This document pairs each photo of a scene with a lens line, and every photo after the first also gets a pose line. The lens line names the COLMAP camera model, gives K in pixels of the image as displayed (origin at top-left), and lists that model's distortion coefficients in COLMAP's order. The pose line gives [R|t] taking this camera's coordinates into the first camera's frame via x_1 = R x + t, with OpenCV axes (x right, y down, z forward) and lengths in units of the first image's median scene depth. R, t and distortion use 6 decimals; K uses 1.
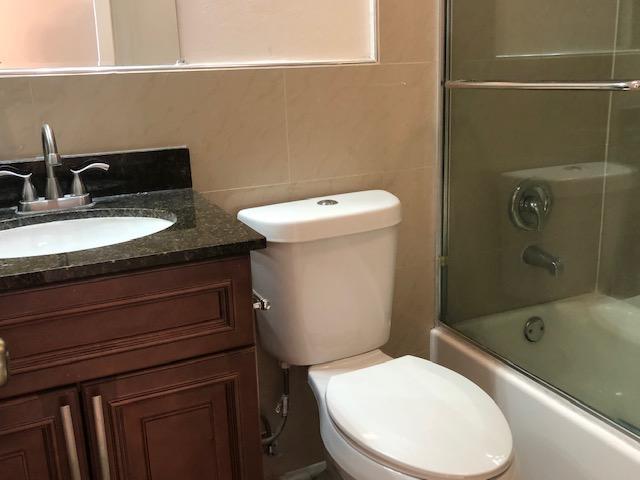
lens RADIAL K [[626.0, 0, 319.5], [0, 626.0, 237.8], [0, 0, 1]] dist [0.026749, 0.000000]
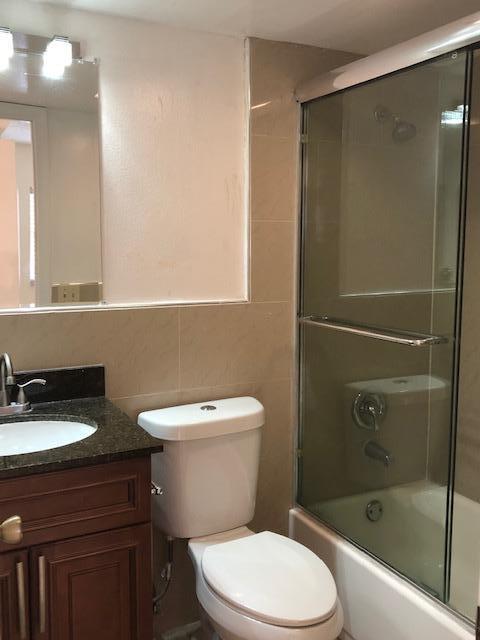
lens RADIAL K [[626.0, 0, 241.3], [0, 626.0, 319.8], [0, 0, 1]] dist [0.026749, 0.000000]
pose [[0.998064, 0.032666, 0.052921, 0.006661], [-0.024961, 0.989806, -0.140218, -0.057728], [-0.056962, 0.138625, 0.988705, -0.323213]]
